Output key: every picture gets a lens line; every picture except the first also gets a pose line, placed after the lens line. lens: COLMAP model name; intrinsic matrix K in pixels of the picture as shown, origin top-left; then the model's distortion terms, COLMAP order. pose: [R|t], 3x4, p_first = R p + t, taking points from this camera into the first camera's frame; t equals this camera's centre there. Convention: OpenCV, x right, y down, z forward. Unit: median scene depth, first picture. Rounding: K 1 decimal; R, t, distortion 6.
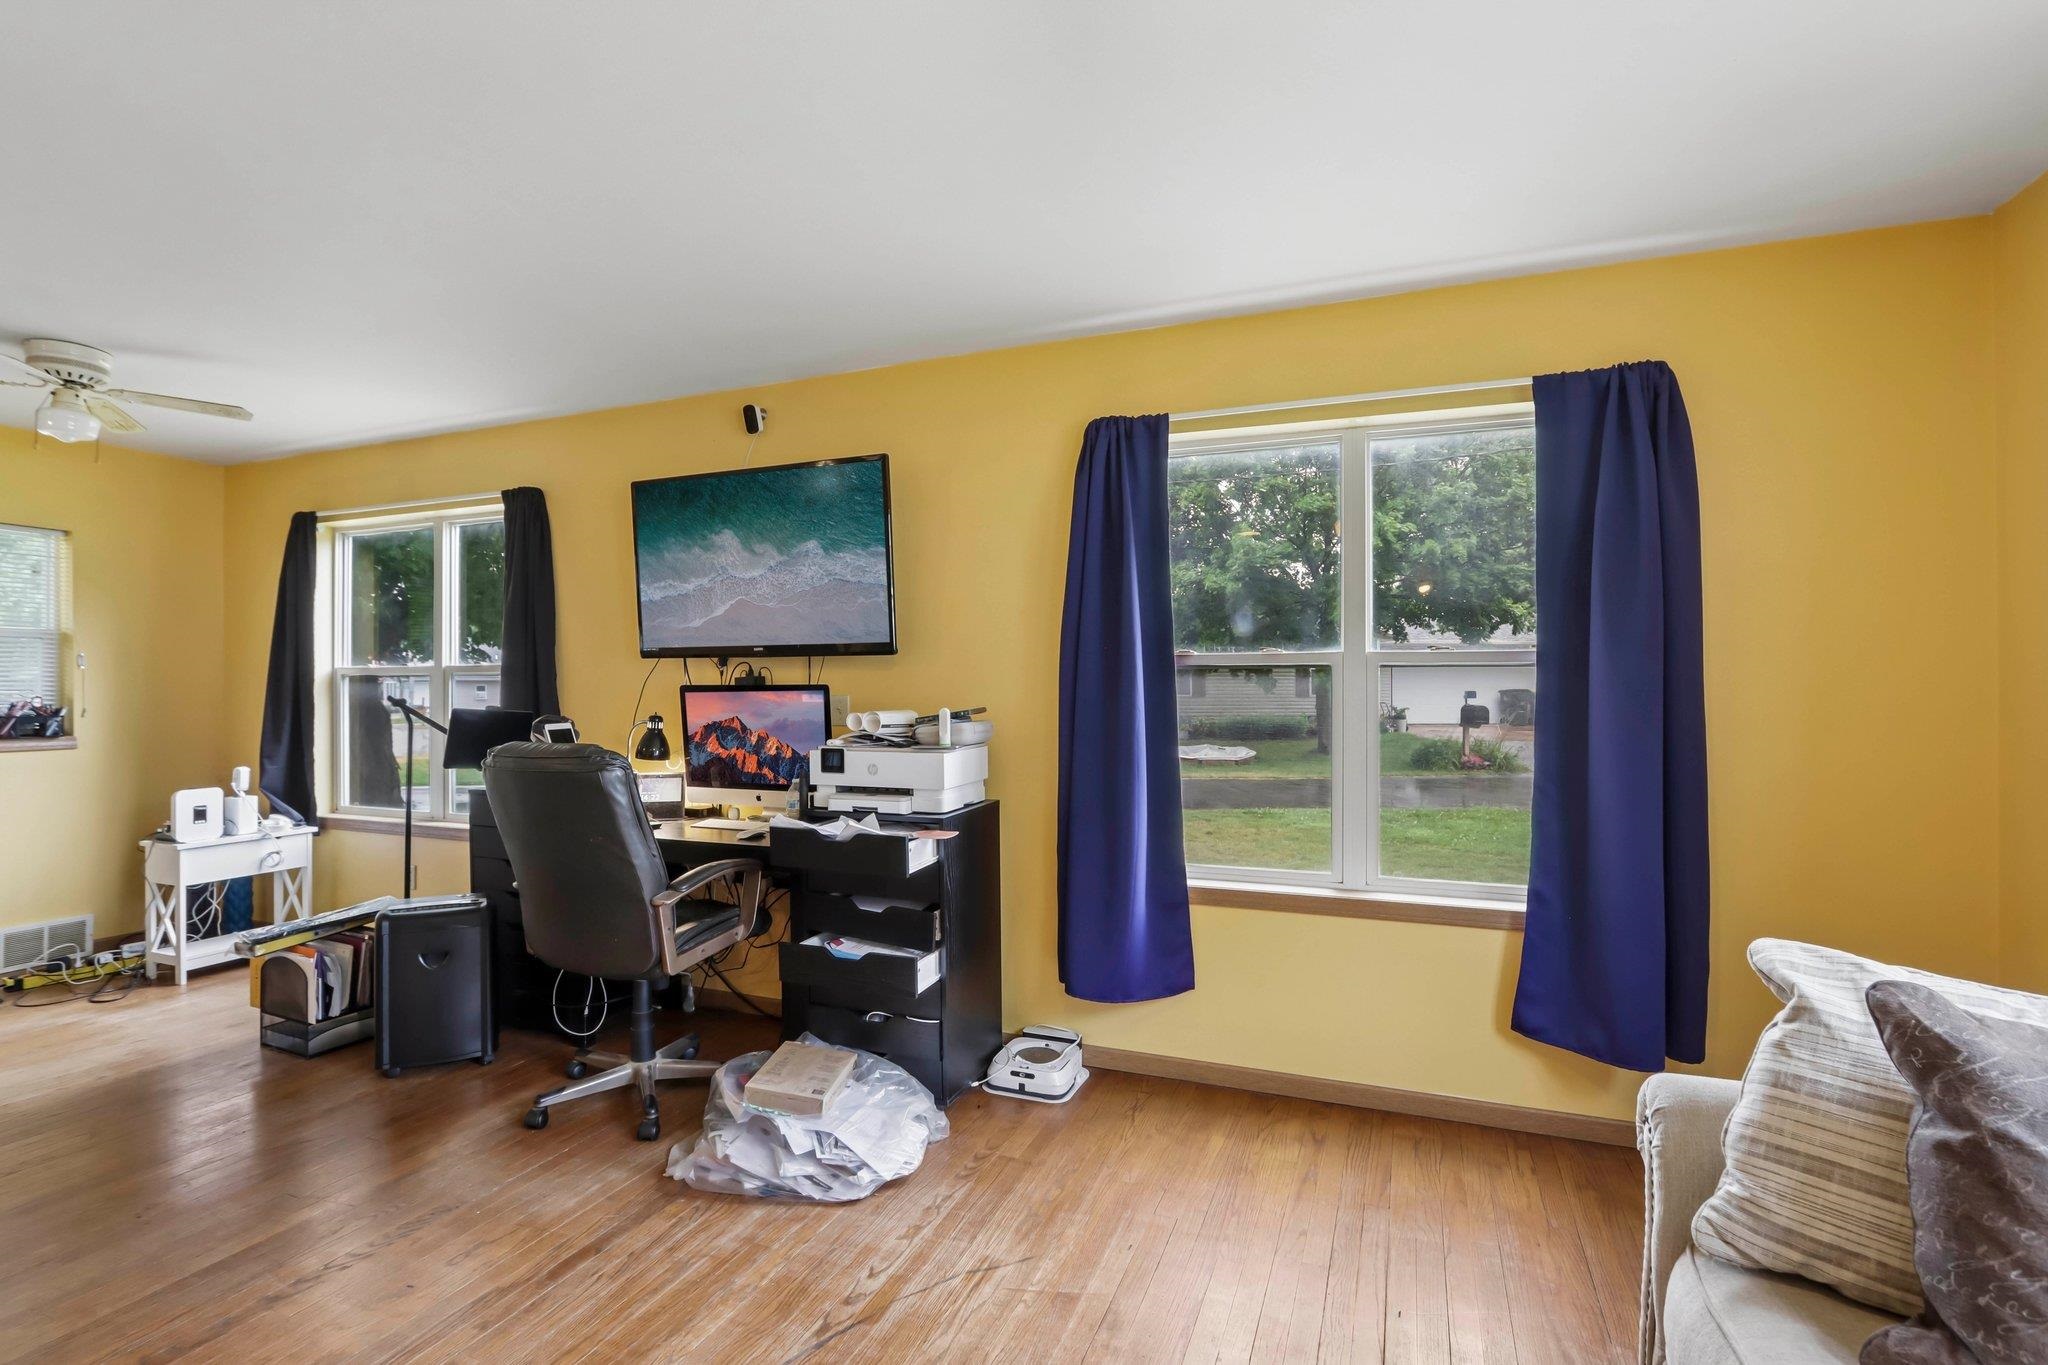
lens RADIAL K [[980.1, 0, 987.0], [0, 980.1, 678.3], [0, 0, 1]] dist [-0.025688, 0.005917]
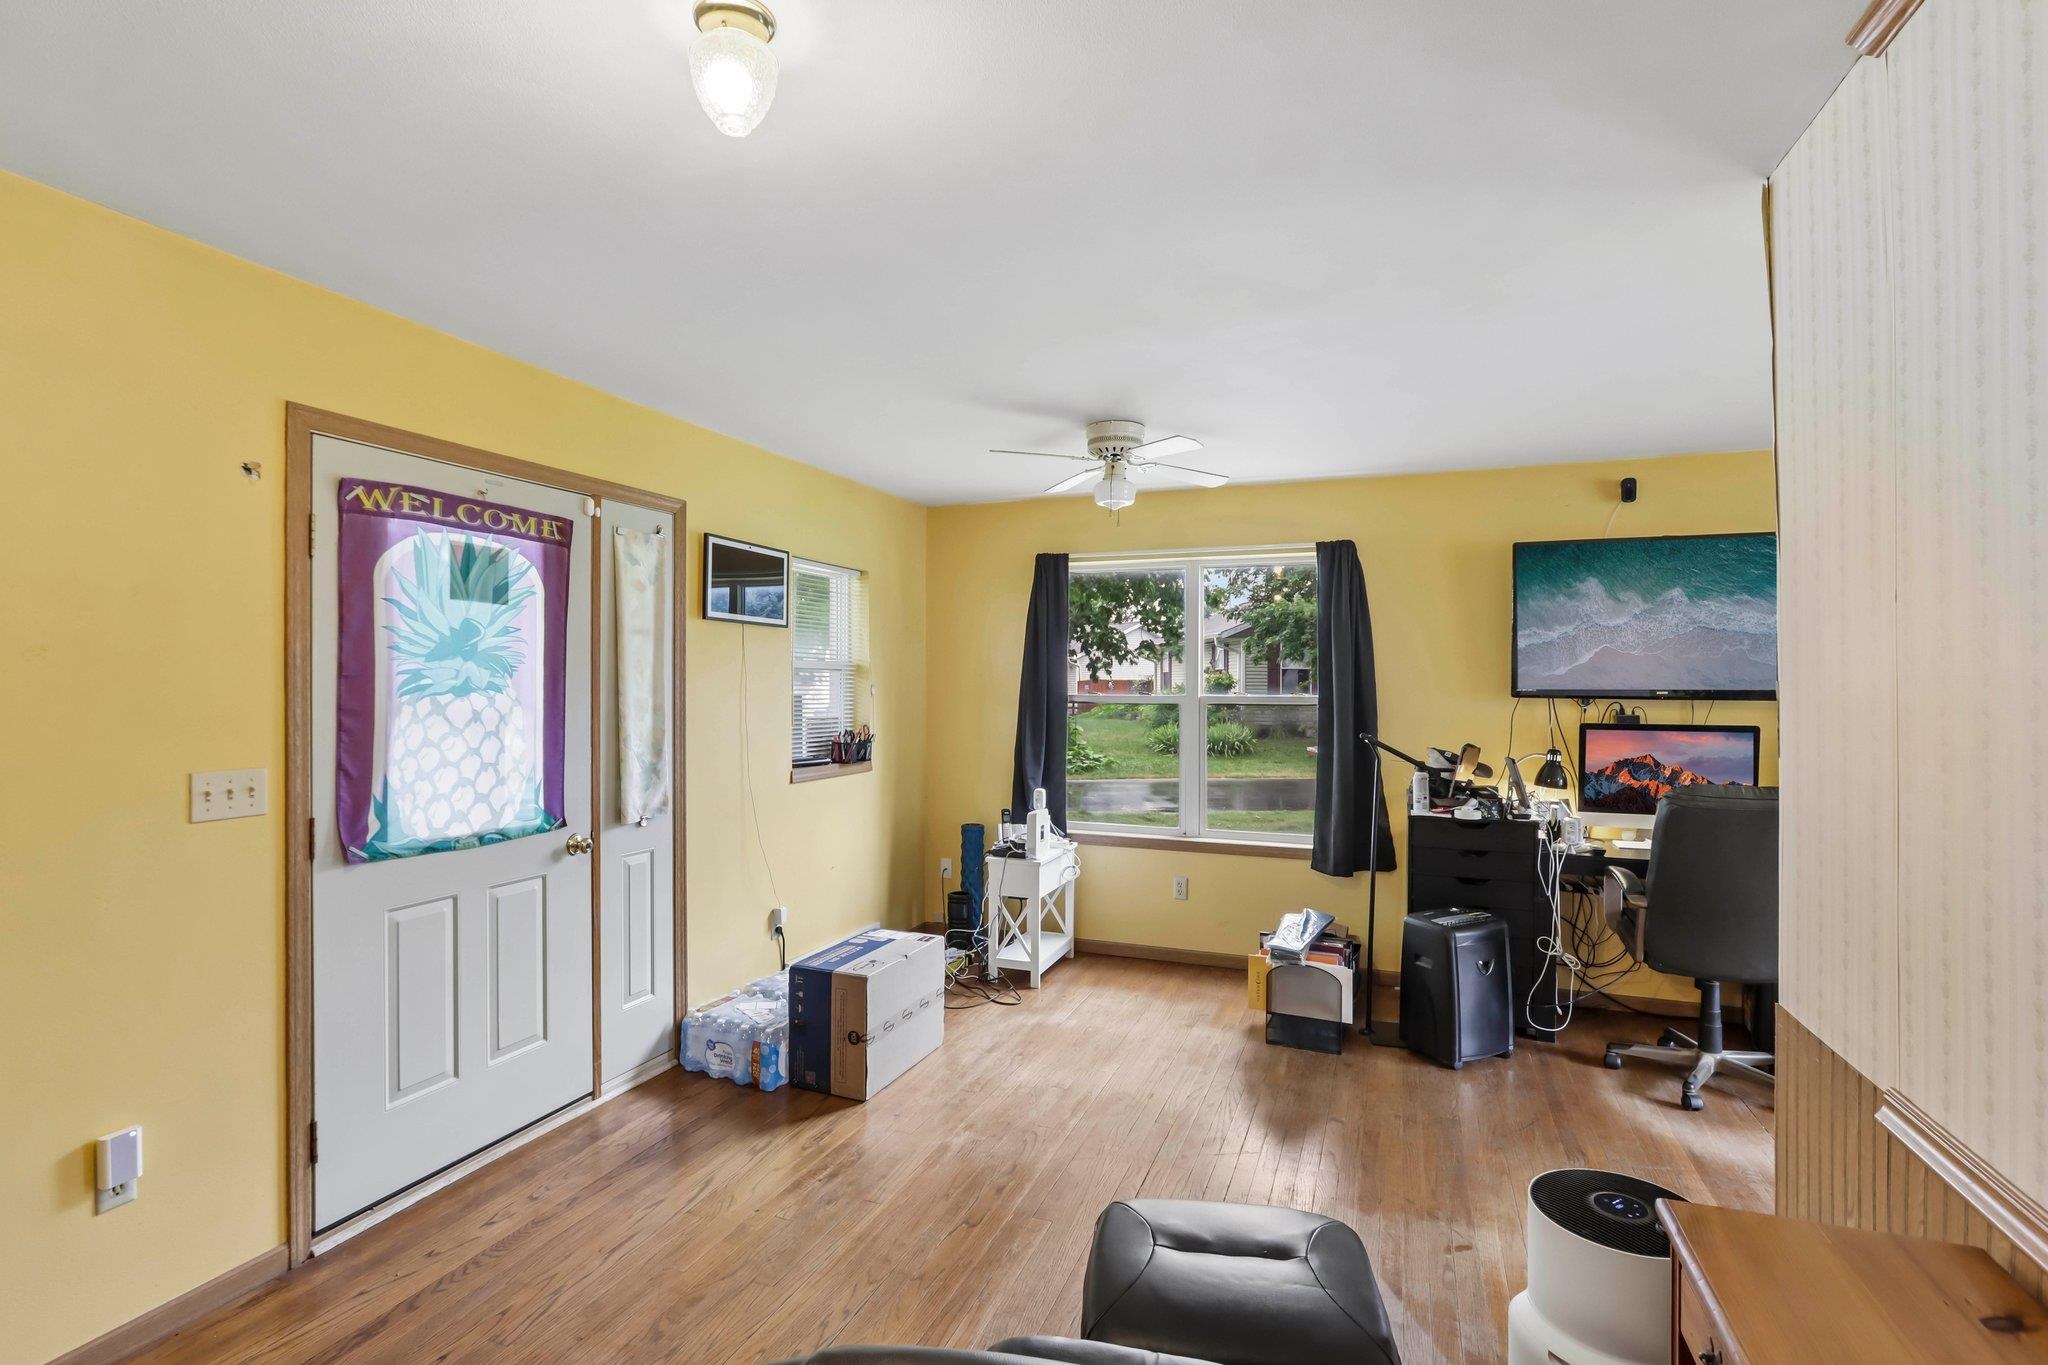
lens RADIAL K [[980.1, 0, 989.1], [0, 980.1, 674.8], [0, 0, 1]] dist [-0.025688, 0.005917]
pose [[0.999983, 0.005636, -0.001170, -1.020375], [-0.005628, 0.999965, 0.006128, -0.054320], [0.001204, -0.006122, 0.999981, -0.136544]]
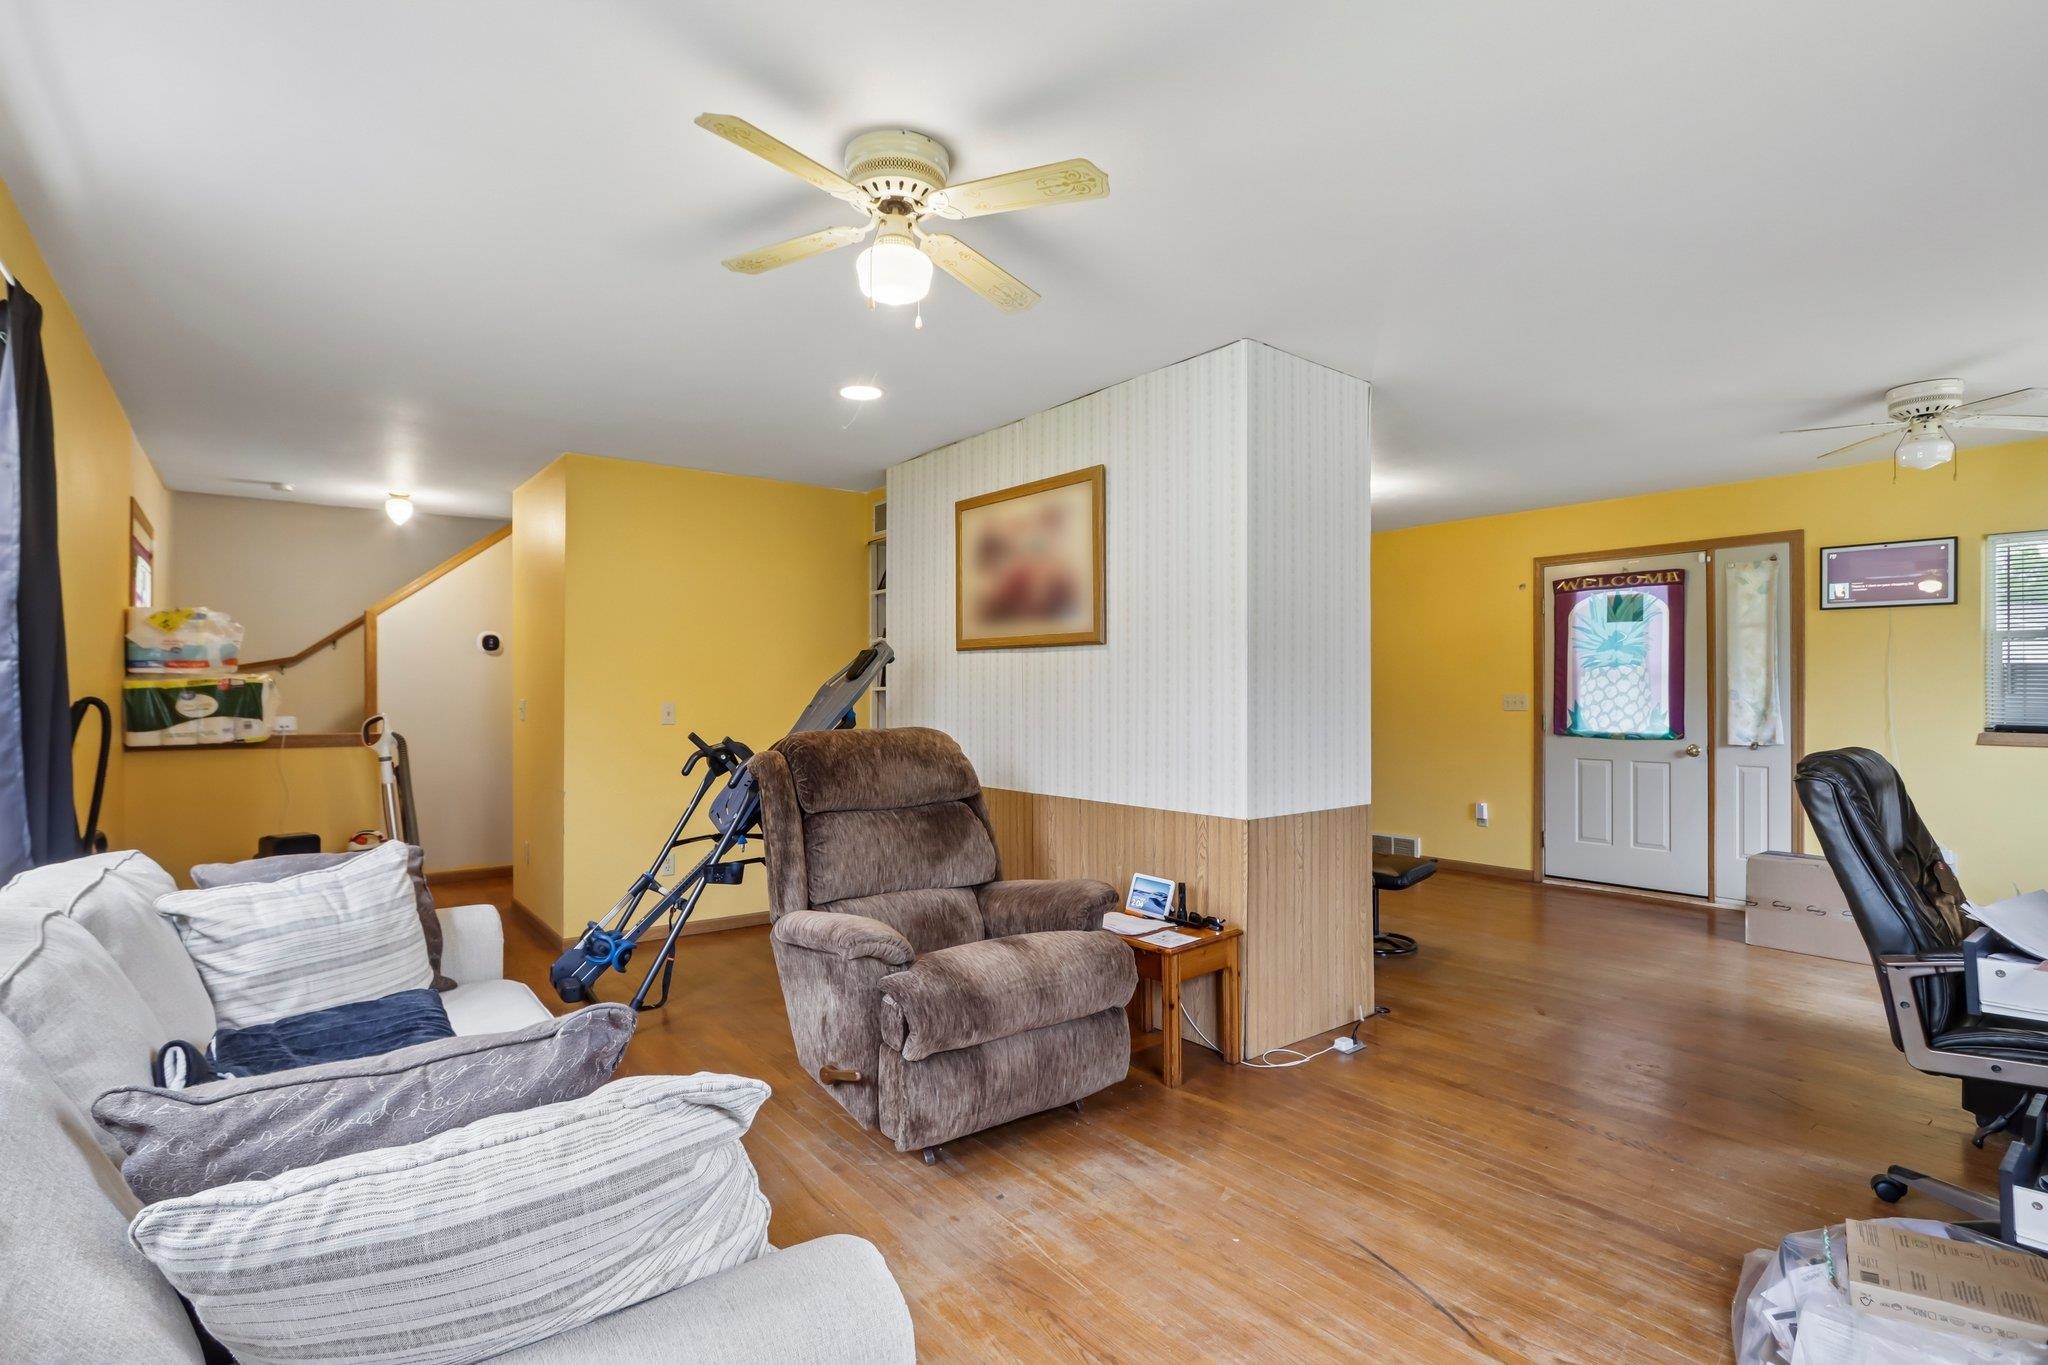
lens RADIAL K [[980.1, 0, 1034.8], [0, 980.1, 687.7], [0, 0, 1]] dist [-0.025688, 0.005917]
pose [[-0.482570, -0.000413, -0.875857, 0.497079], [0.013652, 0.999875, -0.007993, 0.004856], [0.875751, -0.015814, -0.482504, 0.579666]]
